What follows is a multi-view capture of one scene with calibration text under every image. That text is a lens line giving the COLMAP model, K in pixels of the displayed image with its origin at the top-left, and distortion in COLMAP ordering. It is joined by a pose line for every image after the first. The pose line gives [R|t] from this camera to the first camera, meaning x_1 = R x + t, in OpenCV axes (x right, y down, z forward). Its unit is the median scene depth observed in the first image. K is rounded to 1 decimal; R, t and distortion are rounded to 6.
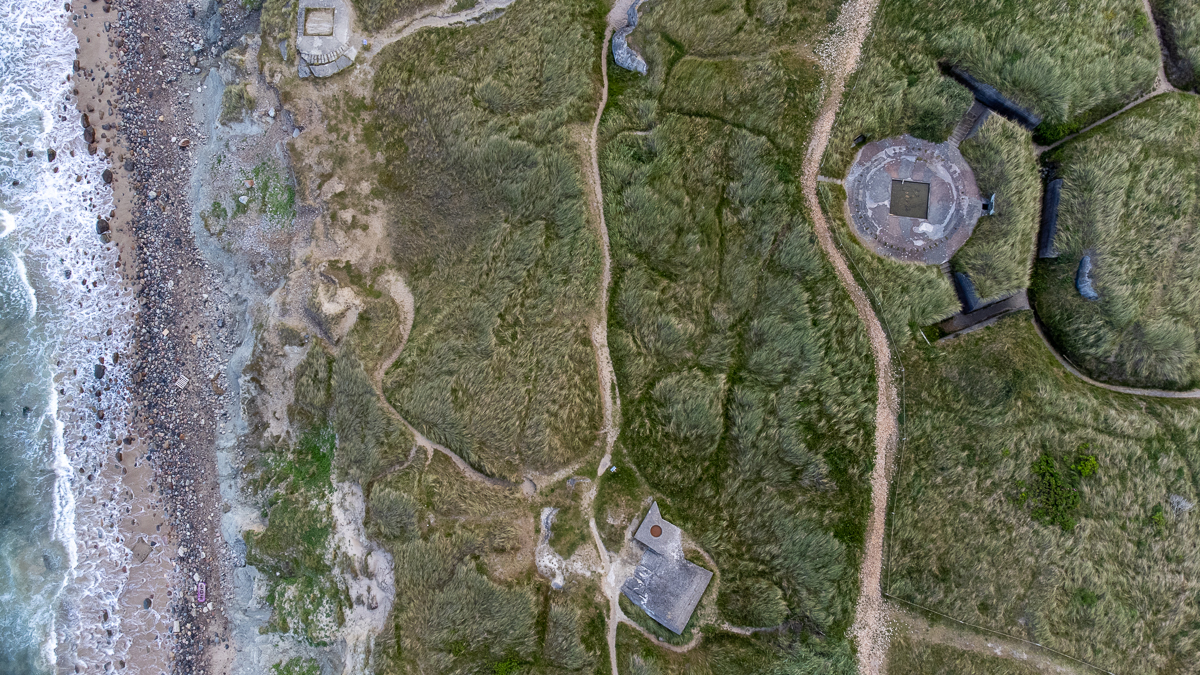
lens RADIAL K [[884.3, 0, 600.0], [0, 884.3, 337.5], [0, 0, 1]] dist [0.027607, 0.038652]
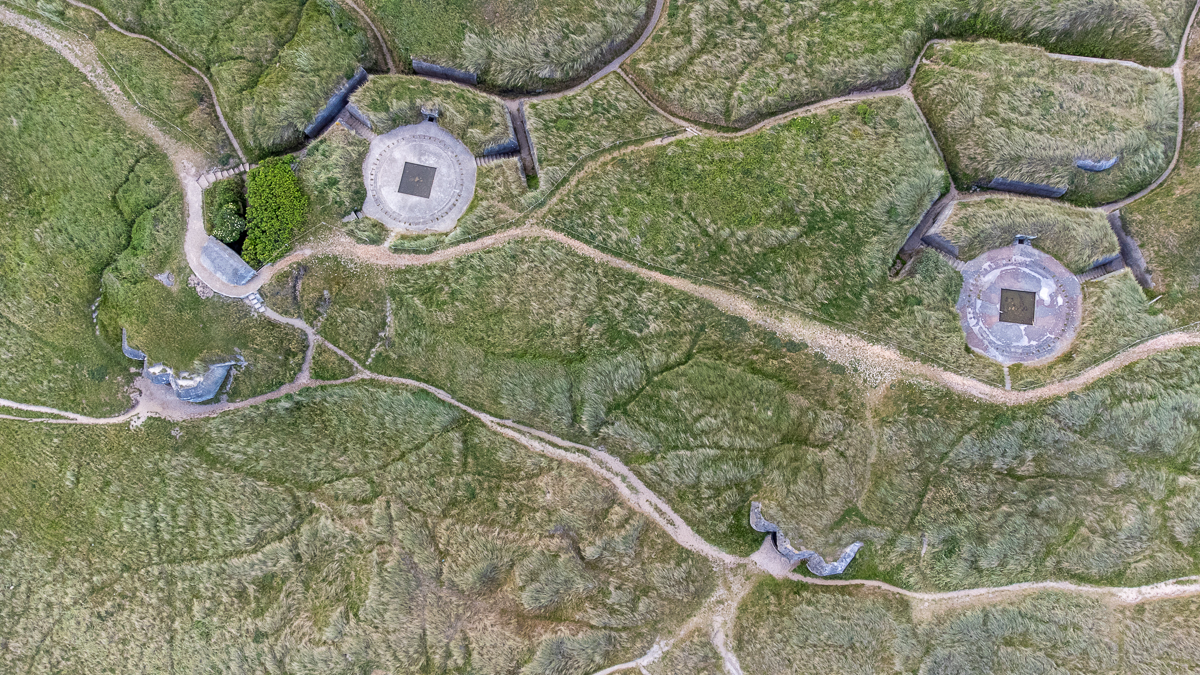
lens RADIAL K [[884.3, 0, 600.0], [0, 884.3, 337.5], [0, 0, 1]] dist [0.027607, 0.038652]
pose [[0.006411, -0.983603, 0.180236, 0.109427], [0.992945, 0.027603, 0.115322, -0.804095], [-0.118406, 0.178225, 0.976840, -0.010825]]
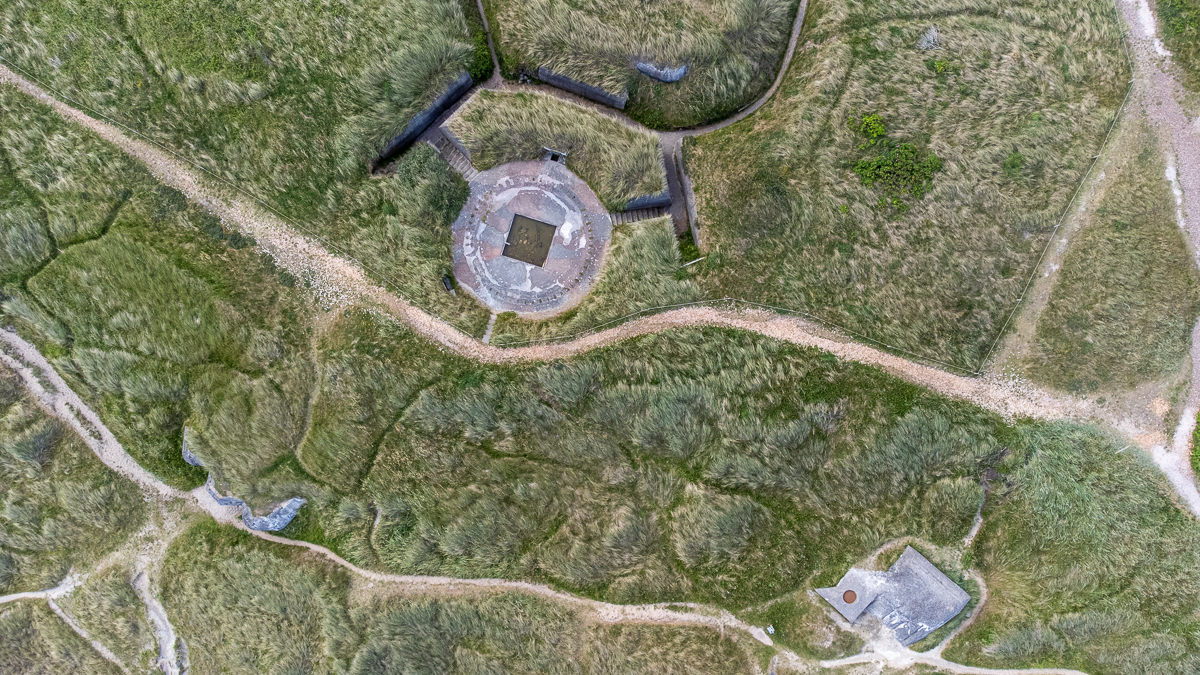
lens RADIAL K [[884.3, 0, 600.0], [0, 884.3, 337.5], [0, 0, 1]] dist [0.027607, 0.038652]
pose [[0.179584, -0.981362, 0.068395, 0.213353], [0.975139, 0.186758, 0.119269, -0.174829], [-0.129819, 0.045276, 0.990503, 0.158176]]
